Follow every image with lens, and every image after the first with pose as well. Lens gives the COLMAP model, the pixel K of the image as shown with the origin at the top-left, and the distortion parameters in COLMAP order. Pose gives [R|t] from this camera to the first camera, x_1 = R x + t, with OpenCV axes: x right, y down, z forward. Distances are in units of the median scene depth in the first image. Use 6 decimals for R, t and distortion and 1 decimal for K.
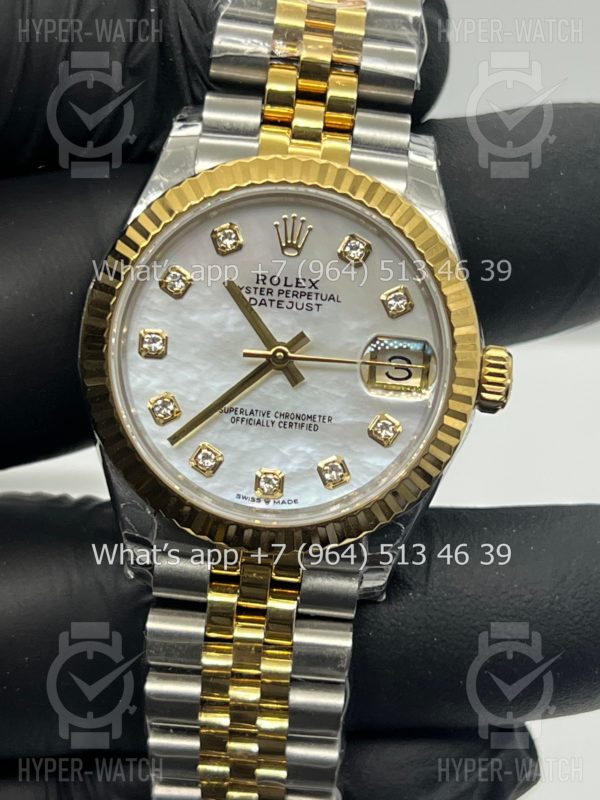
lens RADIAL K [[1757.2, 0, 290.7], [0, 1757.2, 397.4], [0, 0, 1]] dist [0.560119, 0.000000]
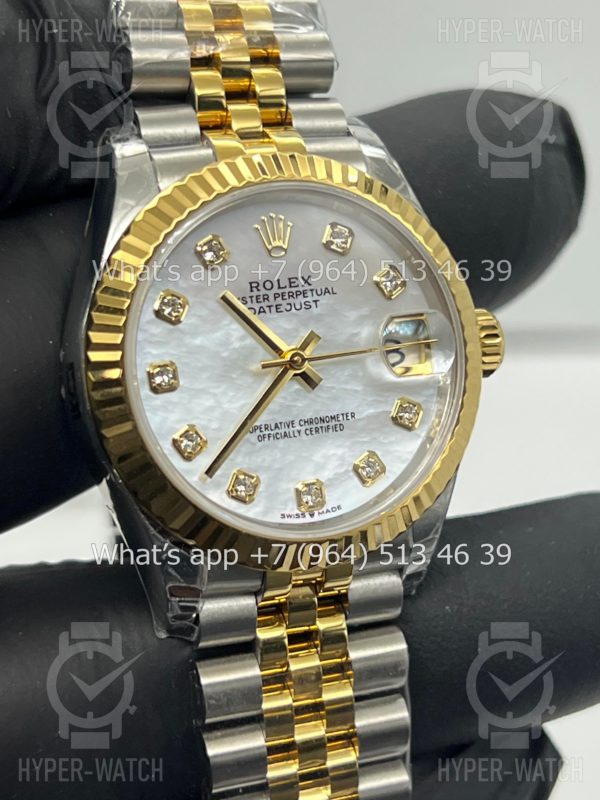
lens RADIAL K [[1757.2, 0, 295.8], [0, 1757.2, 398.2], [0, 0, 1]] dist [0.560119, 0.000000]
pose [[0.923076, -0.214450, 0.319284, -0.309837], [0.230730, 0.972923, -0.013587, 0.009162], [-0.307725, 0.086210, 0.947562, 0.100729]]
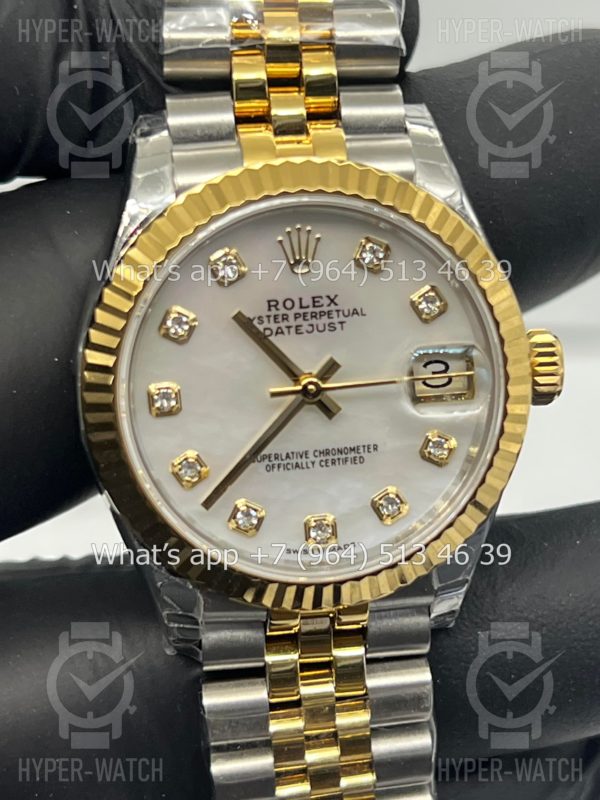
lens RADIAL K [[1757.2, 0, 308.6], [0, 1757.2, 402.8], [0, 0, 1]] dist [0.560119, 0.000000]
pose [[0.978914, -0.178562, 0.099214, -0.094227], [0.168335, 0.980293, 0.103386, -0.106515], [-0.115720, -0.084505, 0.989681, 0.129290]]
